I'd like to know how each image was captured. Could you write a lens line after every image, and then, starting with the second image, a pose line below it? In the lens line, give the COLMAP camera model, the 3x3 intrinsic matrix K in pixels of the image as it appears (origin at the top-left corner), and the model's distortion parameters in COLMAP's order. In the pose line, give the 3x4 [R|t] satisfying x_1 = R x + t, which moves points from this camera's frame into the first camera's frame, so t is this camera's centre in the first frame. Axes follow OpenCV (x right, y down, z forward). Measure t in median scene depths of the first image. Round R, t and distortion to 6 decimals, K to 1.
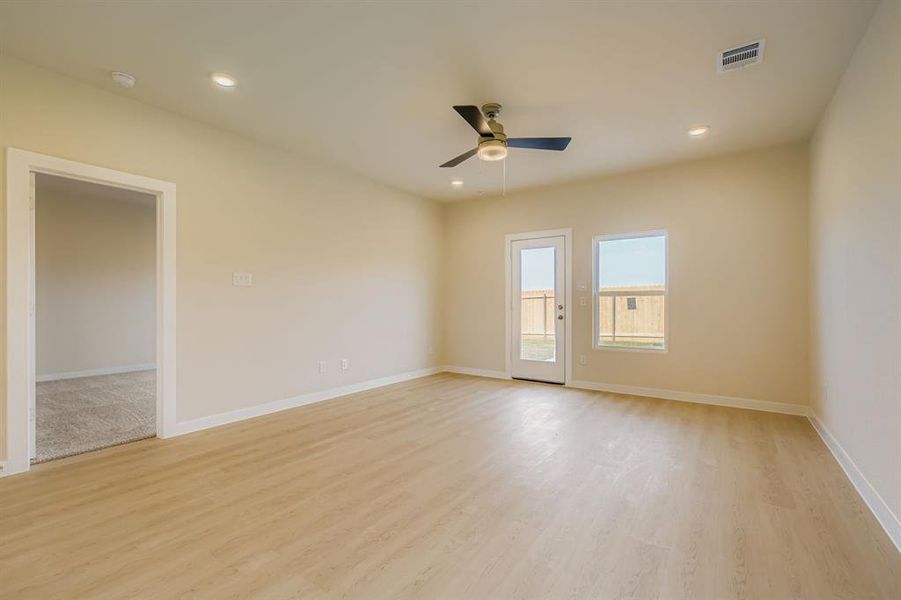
lens RADIAL K [[395.0, 0, 450.4], [0, 395.0, 302.9], [0, 0, 1]] dist [0.002654, 0.000182]
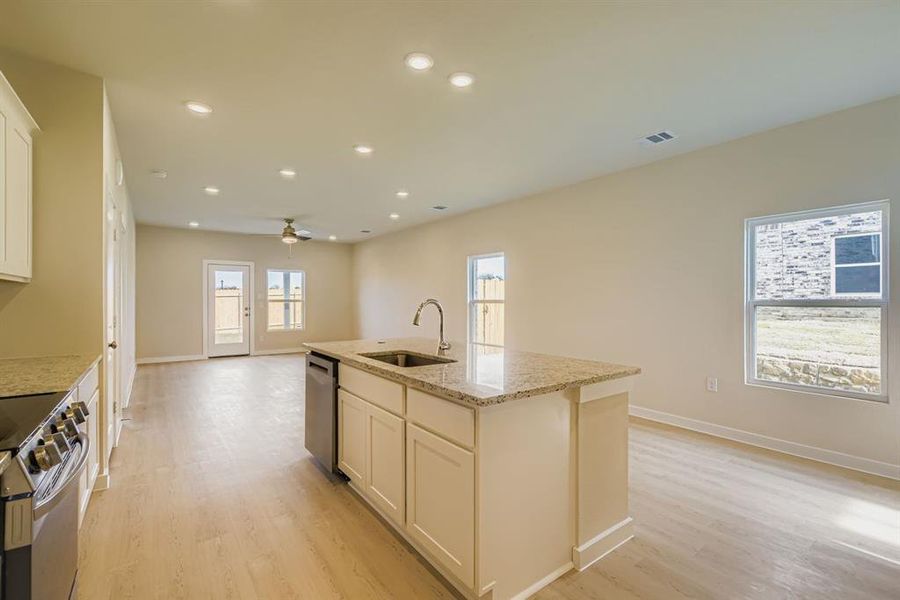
lens RADIAL K [[394.6, 0, 449.9], [0, 394.6, 302.9], [0, 0, 1]] dist [0.002654, 0.000182]
pose [[0.308423, -0.003048, 0.951244, -1.072428], [-0.002713, 0.999988, 0.004083, -0.023930], [-0.951245, -0.003840, 0.308411, -0.336837]]
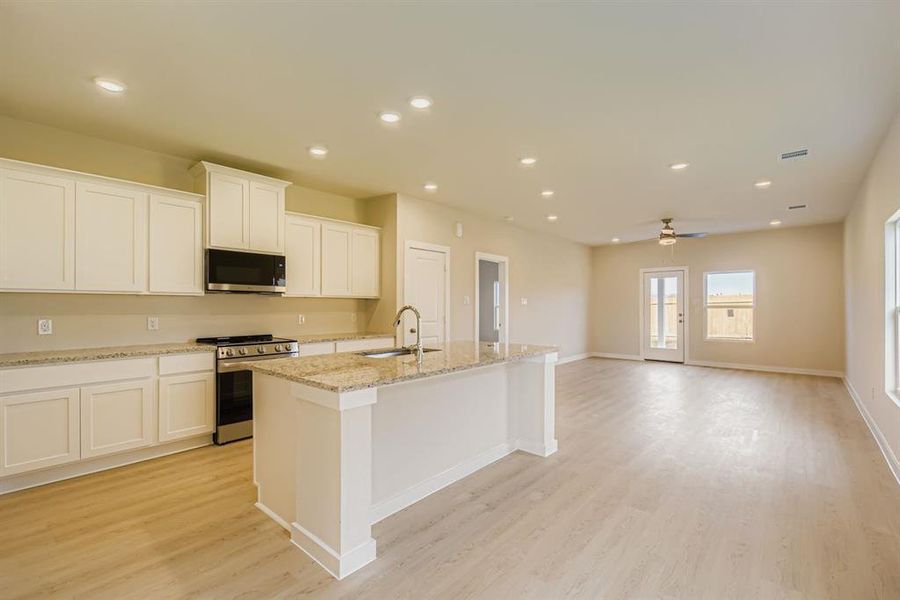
lens RADIAL K [[394.6, 0, 449.9], [0, 394.6, 302.9], [0, 0, 1]] dist [0.002654, 0.000182]
pose [[0.993908, 0.000910, -0.110212, -0.493301], [-0.001667, 0.999976, -0.006774, -0.026564], [0.110203, 0.006916, 0.993885, -0.724268]]
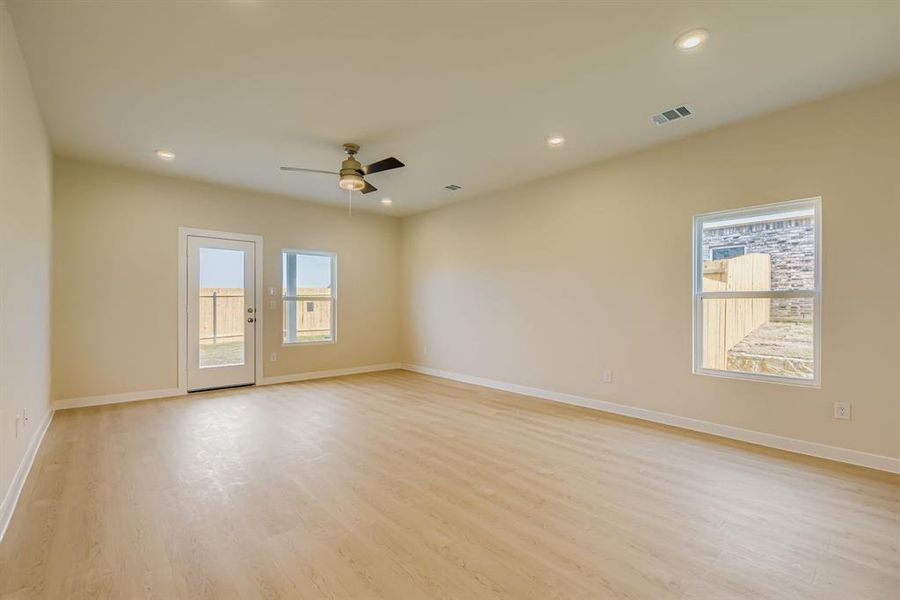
lens RADIAL K [[394.6, 0, 449.9], [0, 394.6, 302.9], [0, 0, 1]] dist [0.002654, 0.000182]
pose [[0.230717, 0.007778, 0.972990, -0.626970], [-0.002266, 0.999970, -0.007456, -0.002507], [-0.973018, -0.000484, 0.230727, 0.262324]]
